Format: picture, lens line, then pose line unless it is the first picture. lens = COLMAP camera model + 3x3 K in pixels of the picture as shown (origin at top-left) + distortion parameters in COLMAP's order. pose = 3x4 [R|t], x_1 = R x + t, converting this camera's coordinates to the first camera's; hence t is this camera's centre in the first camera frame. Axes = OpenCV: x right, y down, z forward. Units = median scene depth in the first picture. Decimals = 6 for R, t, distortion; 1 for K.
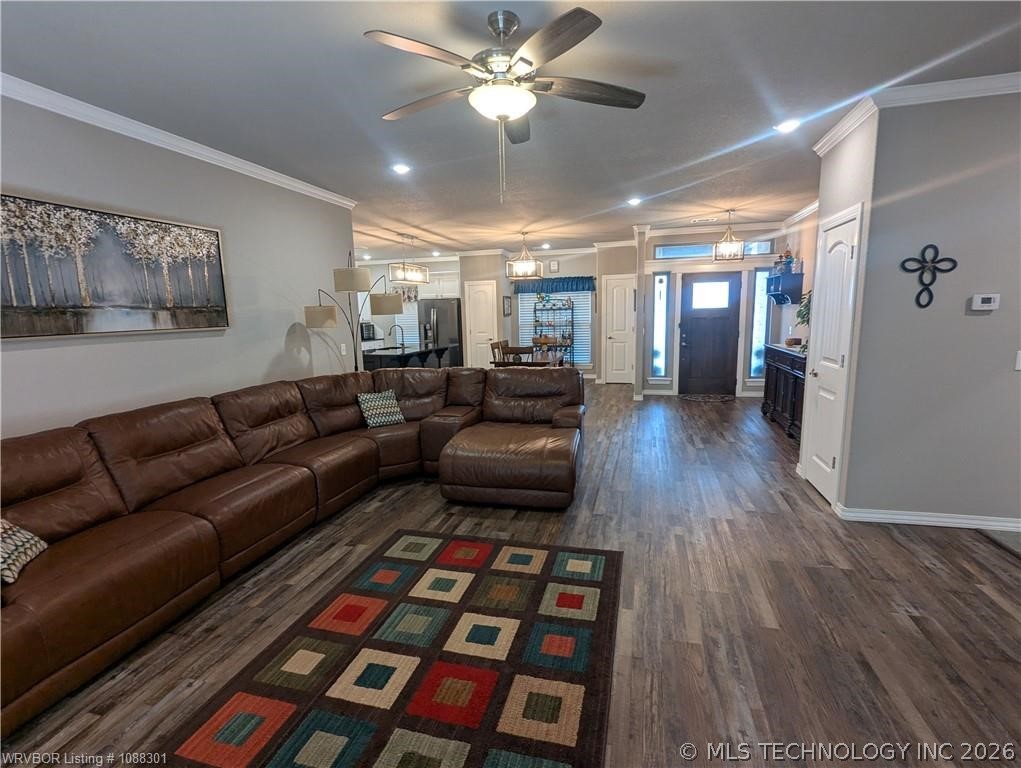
lens RADIAL K [[484.9, 0, 513.1], [0, 484.9, 386.3], [0, 0, 1]] dist [-0.003159, 0.001962]
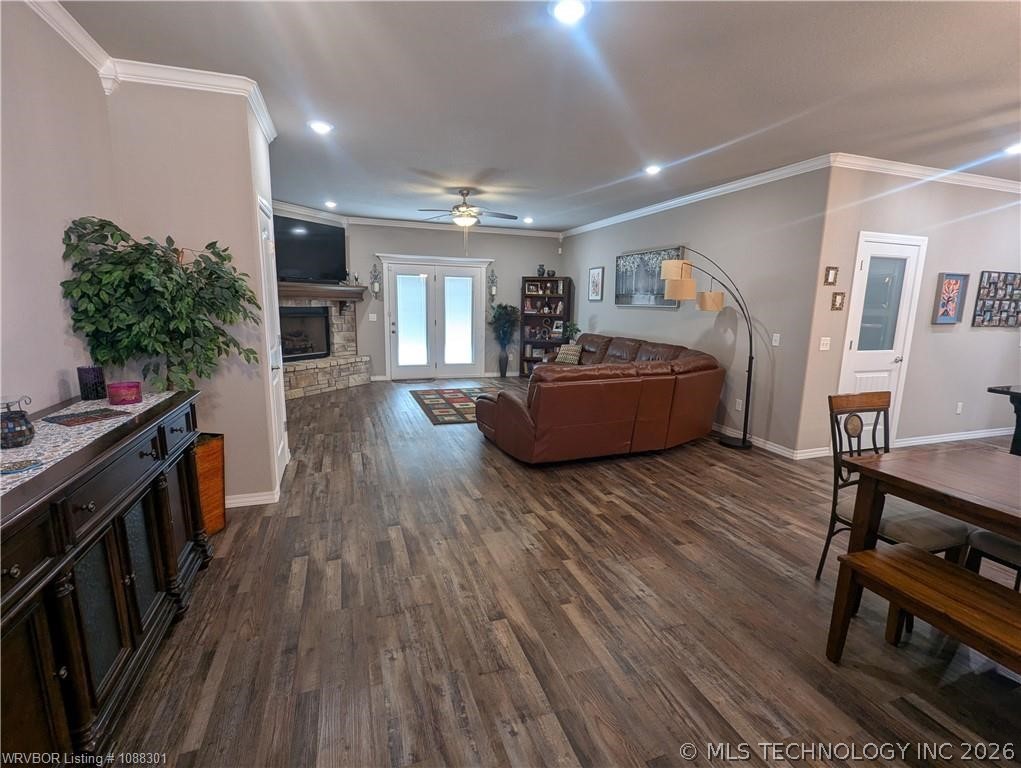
lens RADIAL K [[484.9, 0, 514.3], [0, 484.9, 383.7], [0, 0, 1]] dist [-0.003159, 0.001962]
pose [[-0.823401, 0.105216, -0.557620, 0.672635], [-0.086953, 0.947661, 0.307210, -0.279242], [0.560758, 0.301444, -0.771156, 1.732953]]
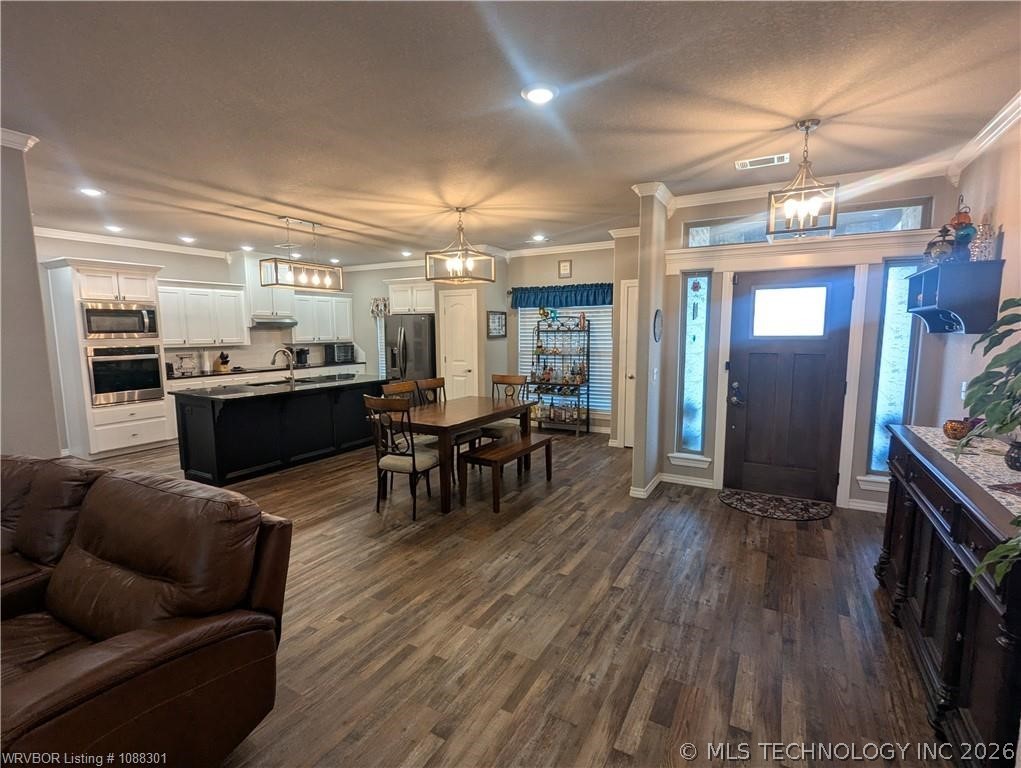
lens RADIAL K [[484.9, 0, 512.9], [0, 484.9, 386.7], [0, 0, 1]] dist [-0.003159, 0.001962]
pose [[0.969083, 0.048442, -0.241935, 0.439506], [-0.056351, 0.998076, -0.025876, -0.134619], [0.240216, 0.038709, 0.969947, 0.739023]]
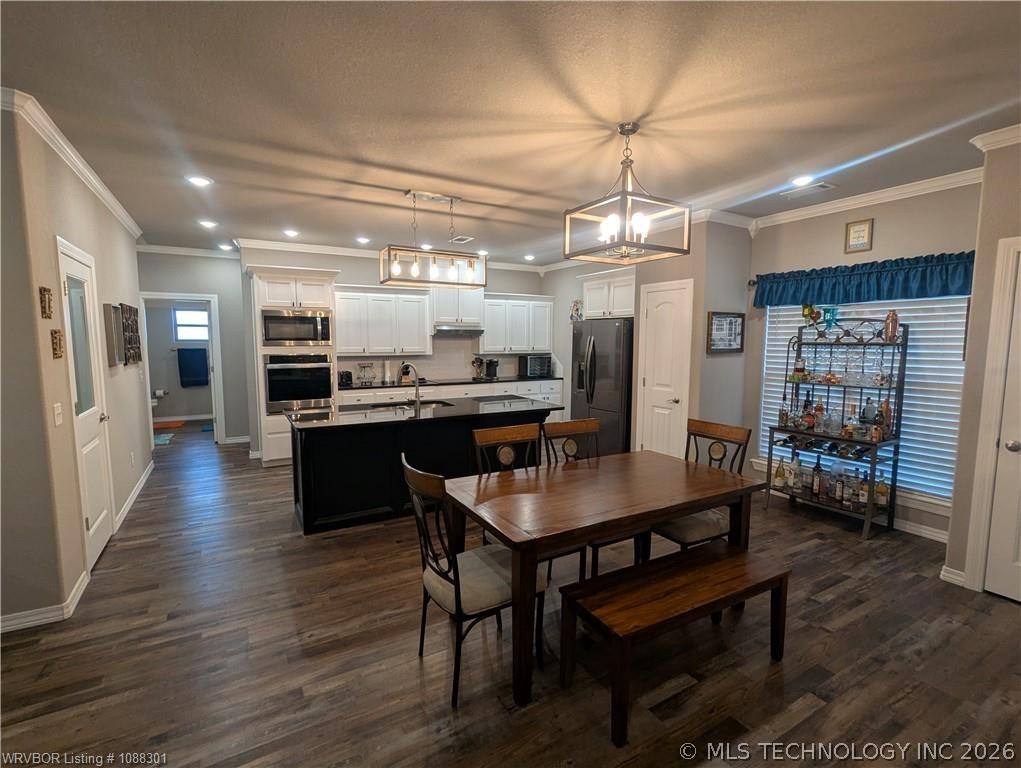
lens RADIAL K [[484.9, 0, 512.3], [0, 484.9, 386.4], [0, 0, 1]] dist [-0.003159, 0.001962]
pose [[0.714135, 0.094959, -0.693537, 0.393393], [-0.127726, 0.991800, 0.004277, -0.213774], [0.688256, 0.085528, 0.720408, 1.240017]]
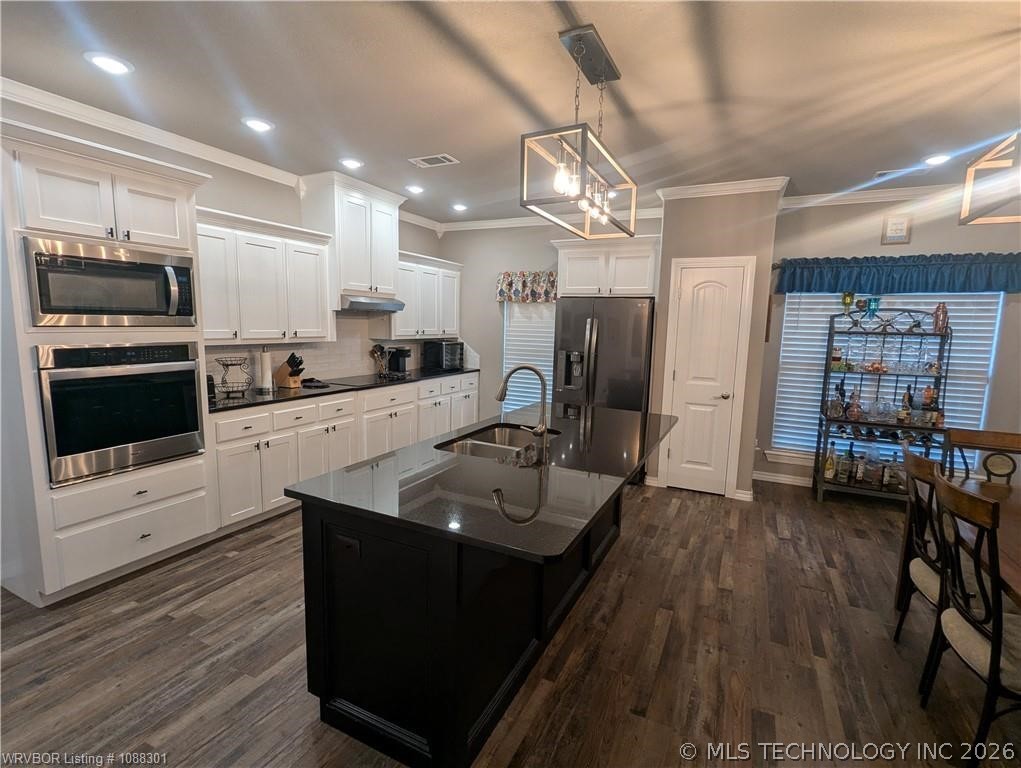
lens RADIAL K [[484.9, 0, 513.6], [0, 484.9, 387.0], [0, 0, 1]] dist [-0.003159, 0.001962]
pose [[0.980881, 0.073284, -0.180284, -0.349661], [-0.077184, 0.996908, -0.014702, -0.195915], [0.178649, 0.028336, 0.983505, 1.274549]]
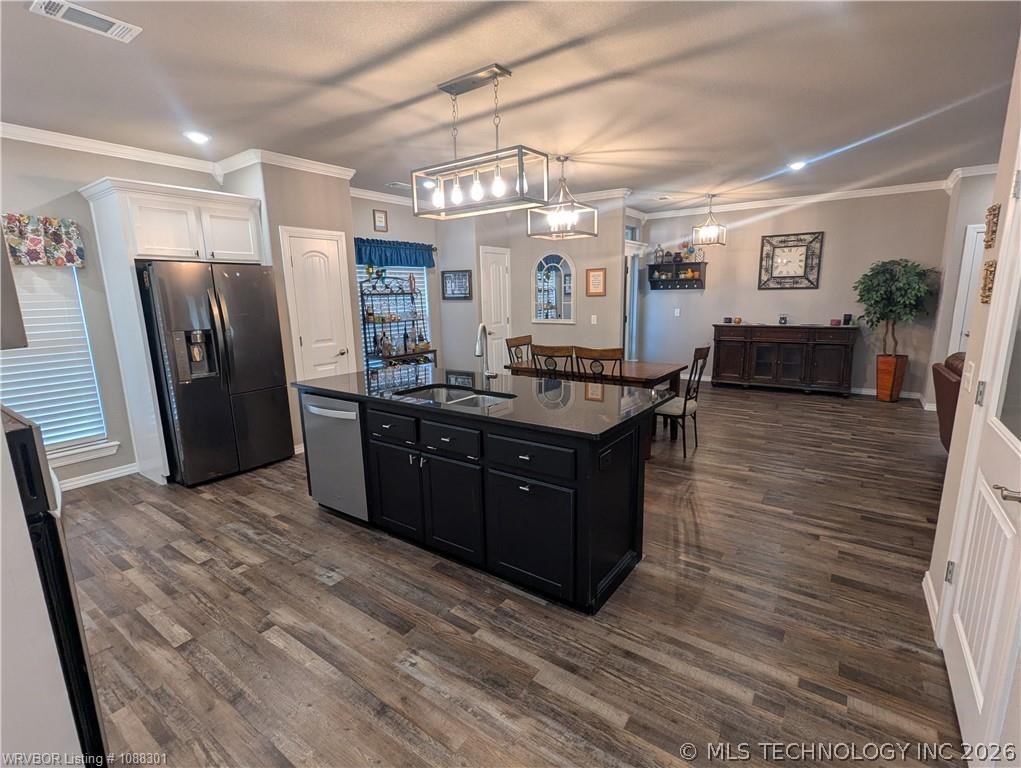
lens RADIAL K [[484.9, 0, 513.7], [0, 484.9, 387.2], [0, 0, 1]] dist [-0.003159, 0.001962]
pose [[0.349423, -0.163764, 0.922543, -1.028194], [0.152759, 0.981390, 0.116351, -0.215615], [-0.924429, 0.100271, 0.367937, 1.525334]]
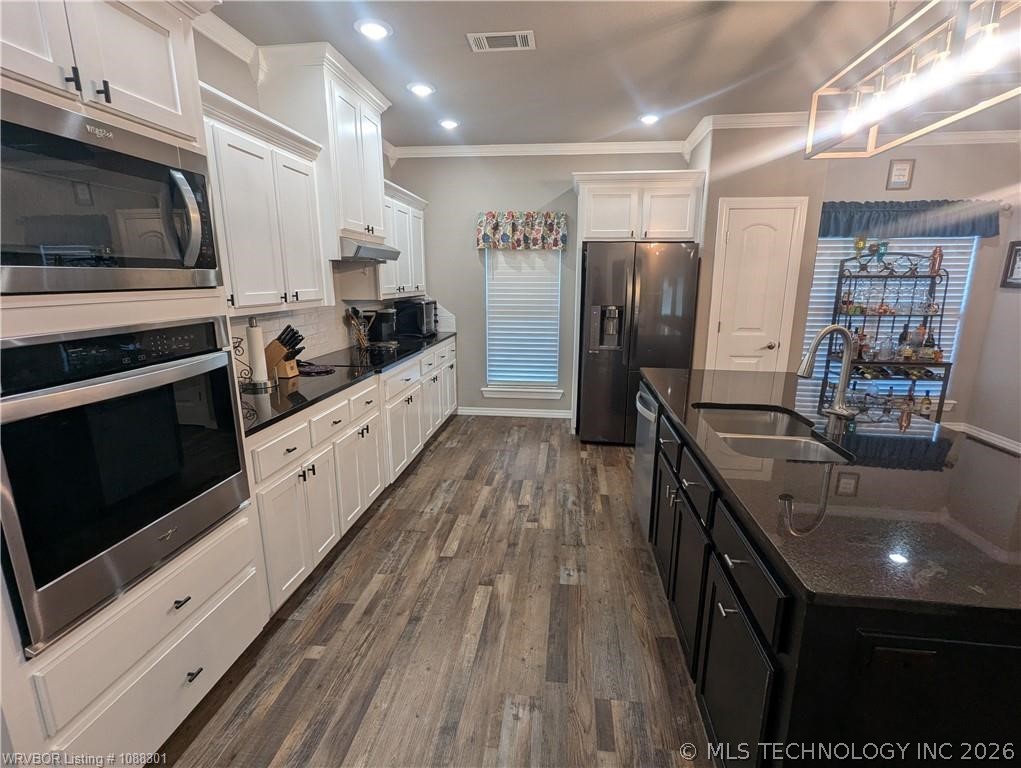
lens RADIAL K [[484.9, 0, 515.1], [0, 484.9, 387.4], [0, 0, 1]] dist [-0.003159, 0.001962]
pose [[0.988178, -0.006625, 0.153166, -0.743404], [-0.003648, 0.997767, 0.066694, -0.205315], [-0.153265, -0.066464, 0.985947, 1.449076]]
